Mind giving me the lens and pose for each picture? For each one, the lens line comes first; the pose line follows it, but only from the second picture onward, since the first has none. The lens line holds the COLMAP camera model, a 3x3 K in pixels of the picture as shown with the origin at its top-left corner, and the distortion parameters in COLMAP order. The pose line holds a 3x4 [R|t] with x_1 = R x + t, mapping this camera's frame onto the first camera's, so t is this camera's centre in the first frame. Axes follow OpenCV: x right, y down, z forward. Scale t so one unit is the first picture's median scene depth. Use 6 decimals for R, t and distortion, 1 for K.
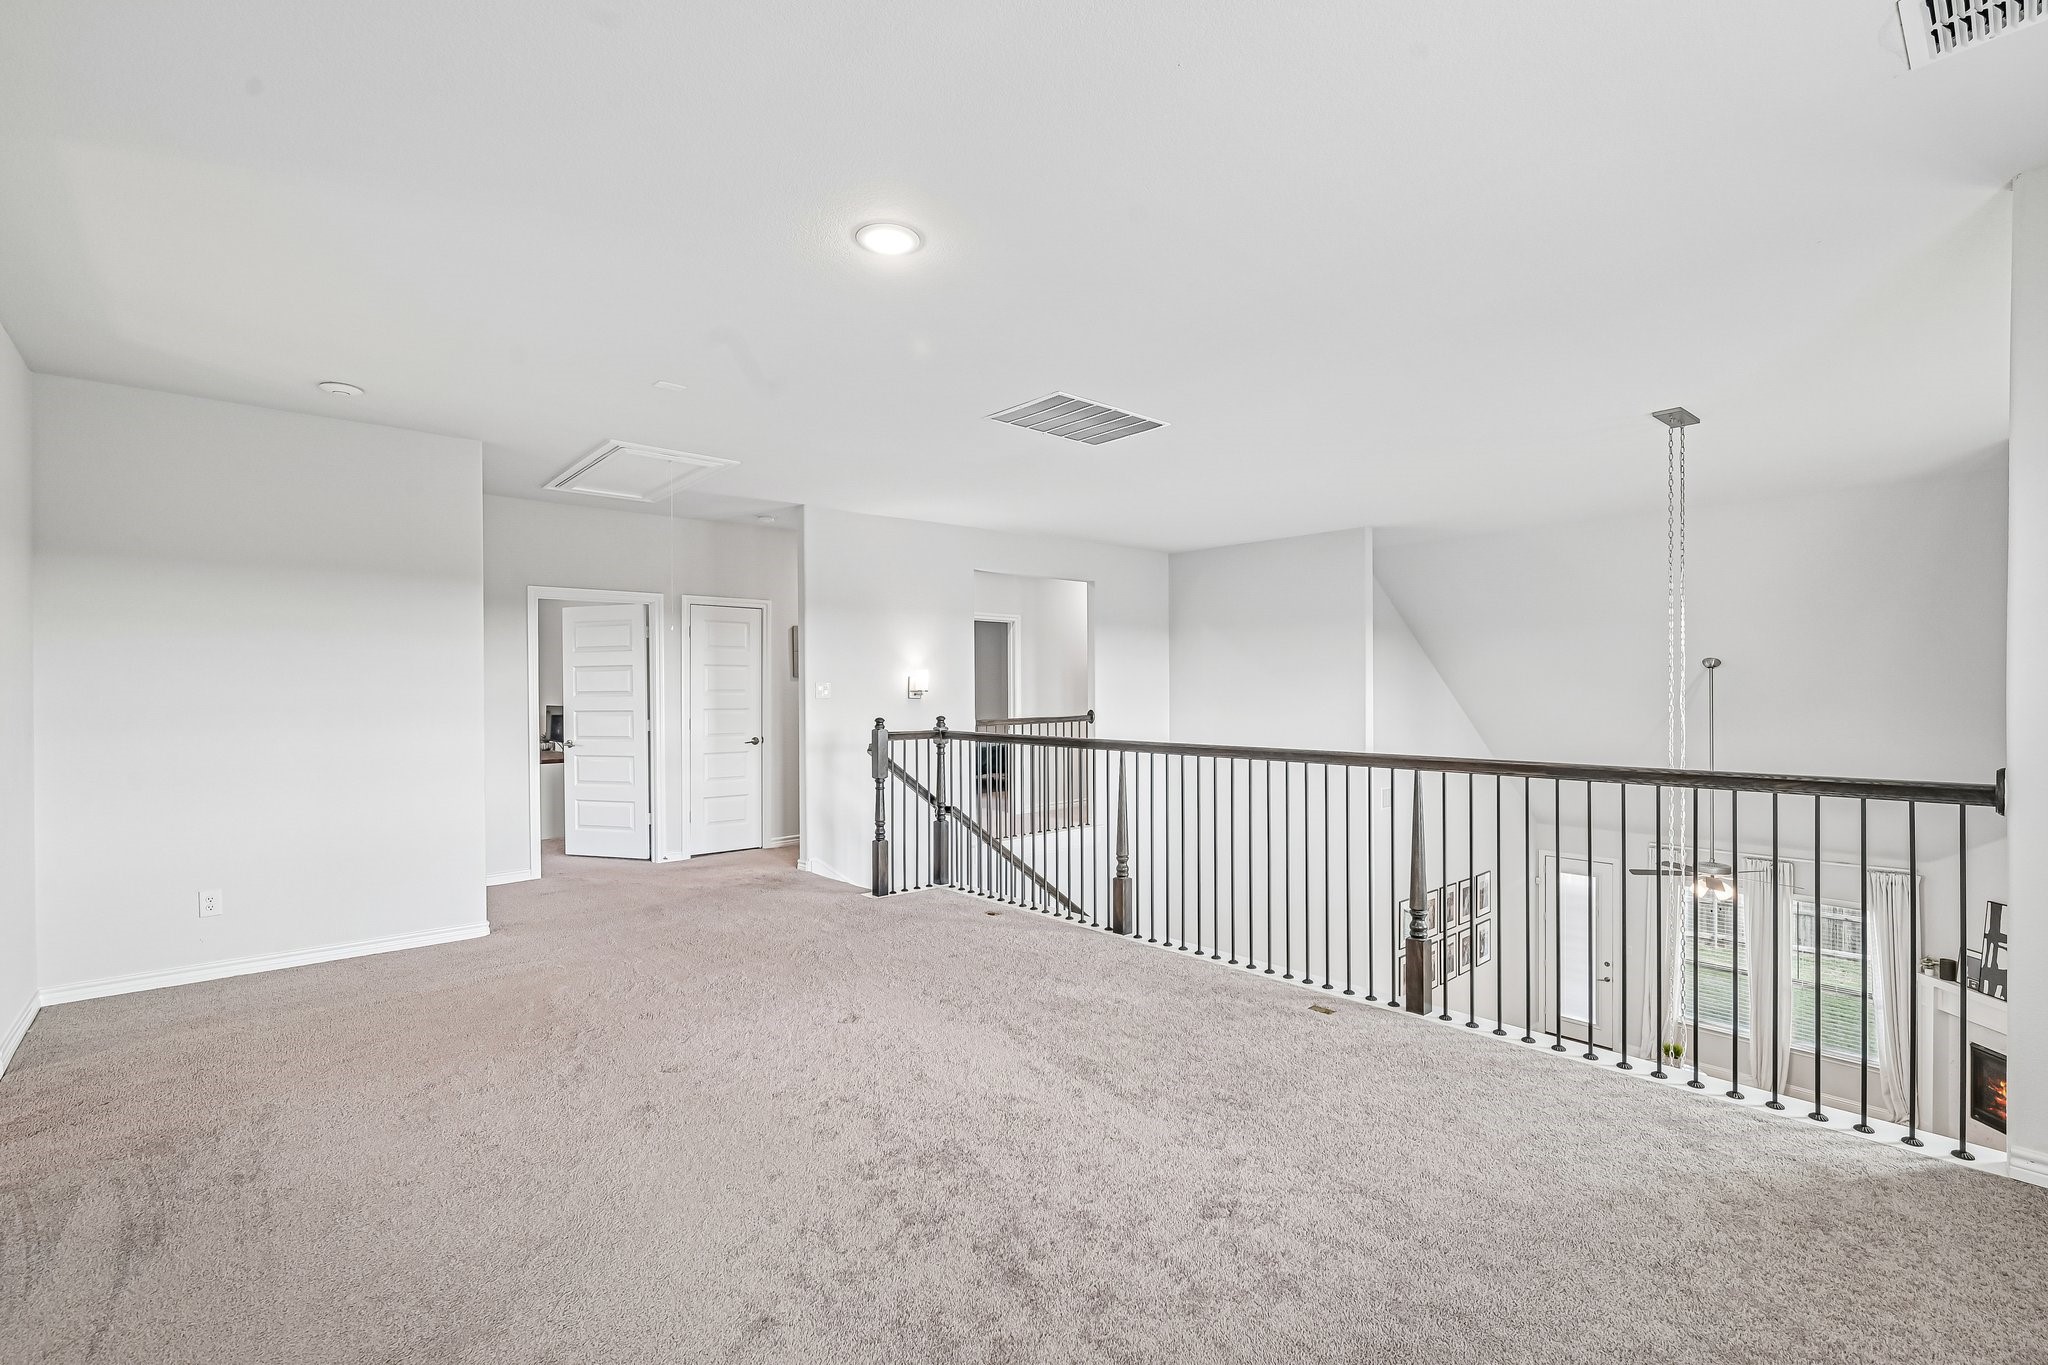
lens RADIAL K [[912.7, 0, 1024.0], [0, 912.7, 682.5], [0, 0, 1]] dist [0.001325, -0.000116]
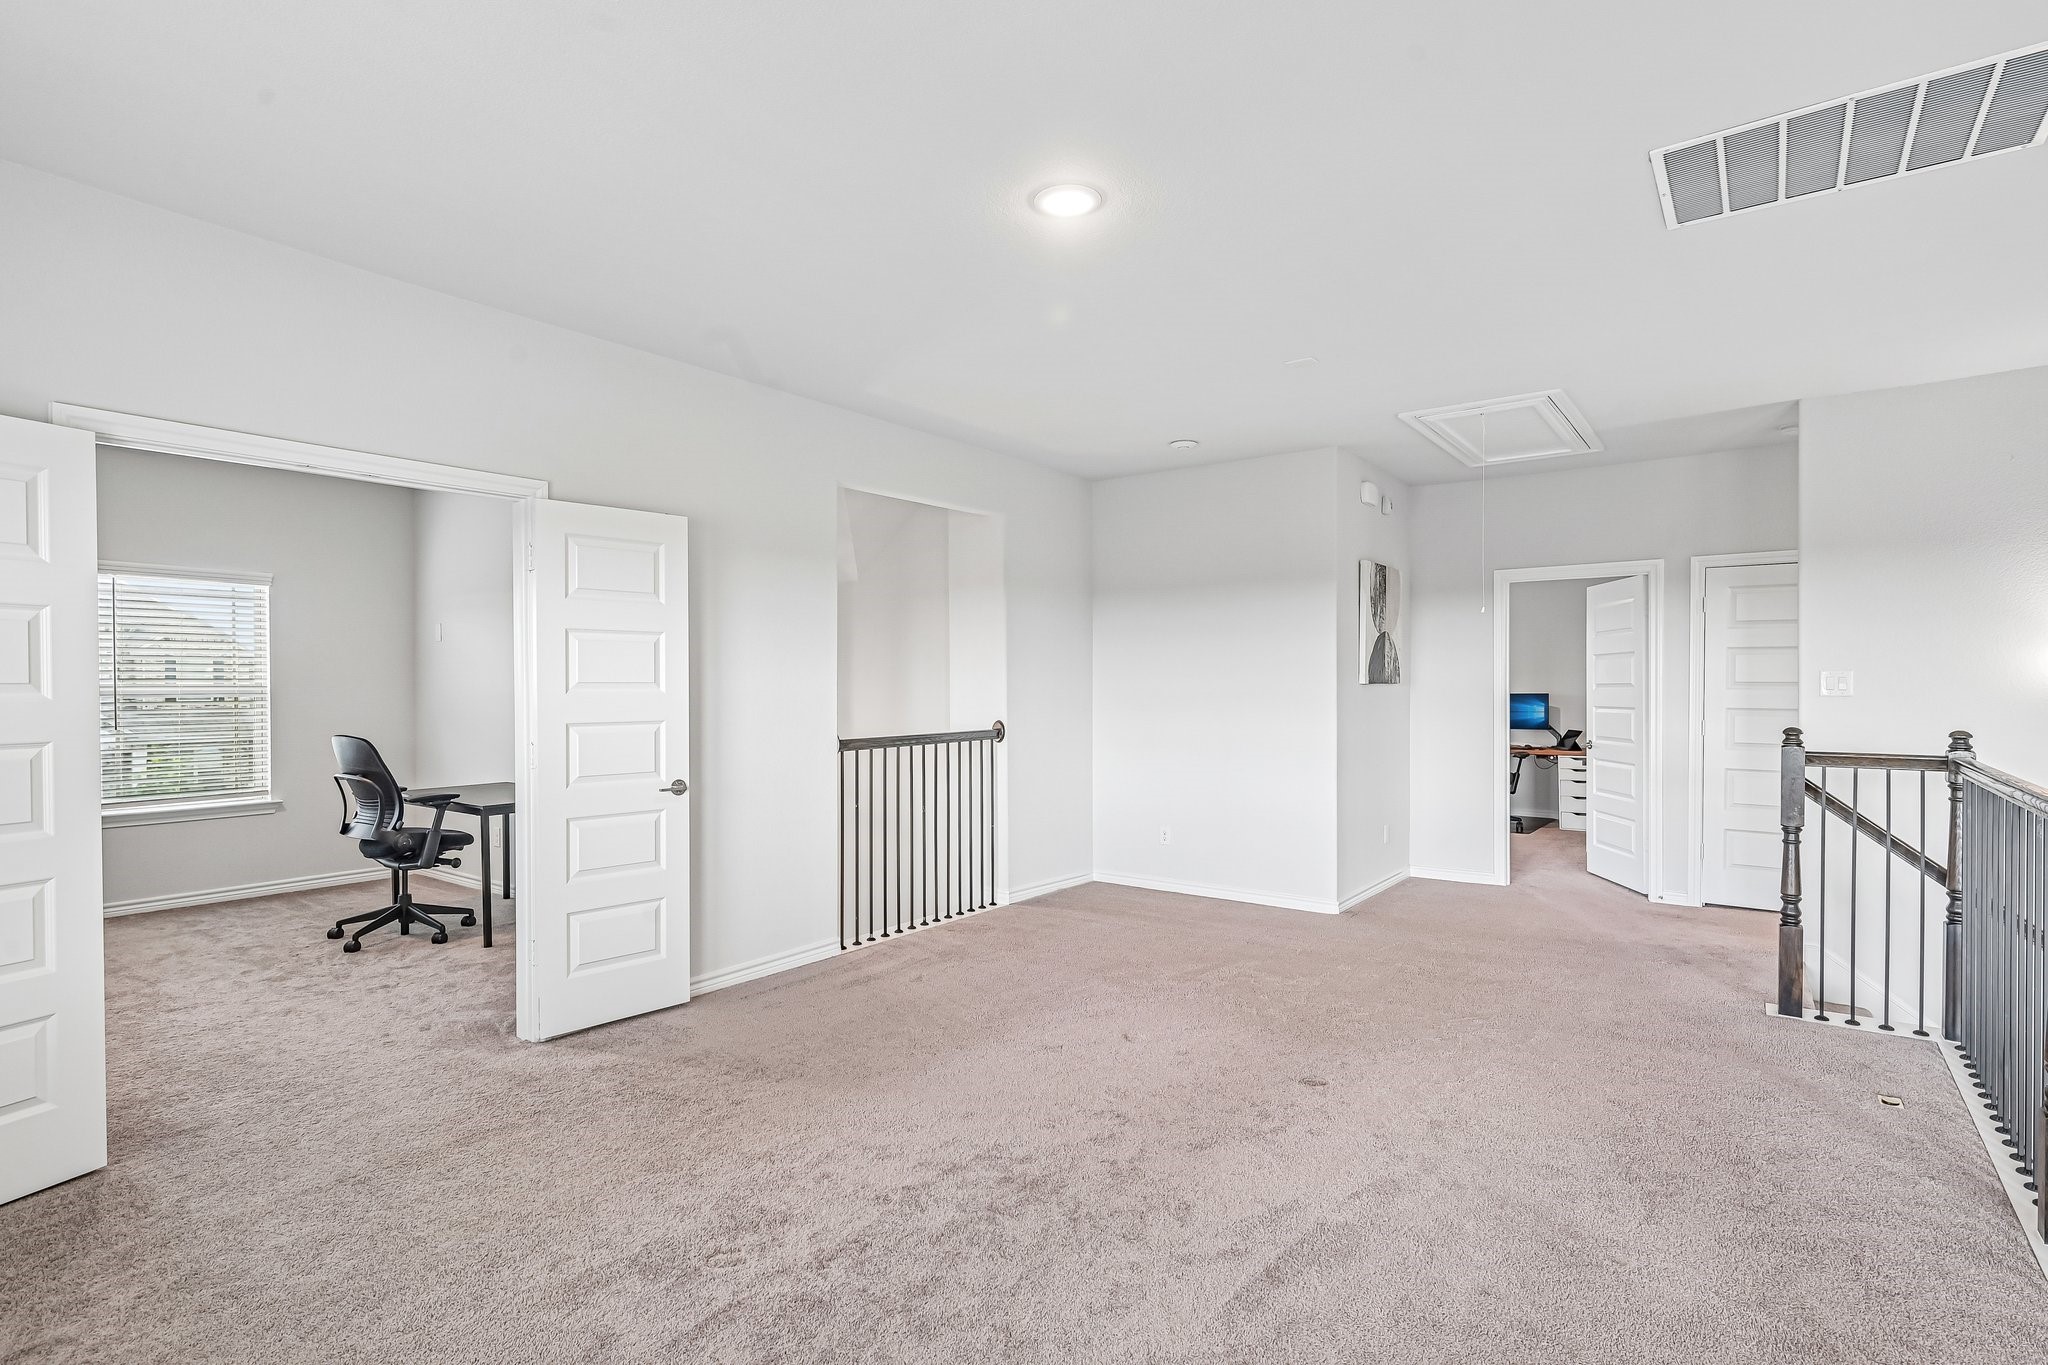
lens RADIAL K [[997.8, 0, 1024.0], [0, 997.8, 682.5], [0, 0, 1]] dist [-0.000505, -0.000048]
pose [[0.197170, 0.001132, -0.980369, 0.399811], [0.006056, 0.999979, 0.002372, 0.003589], [0.980351, -0.006405, 0.197159, 0.356916]]
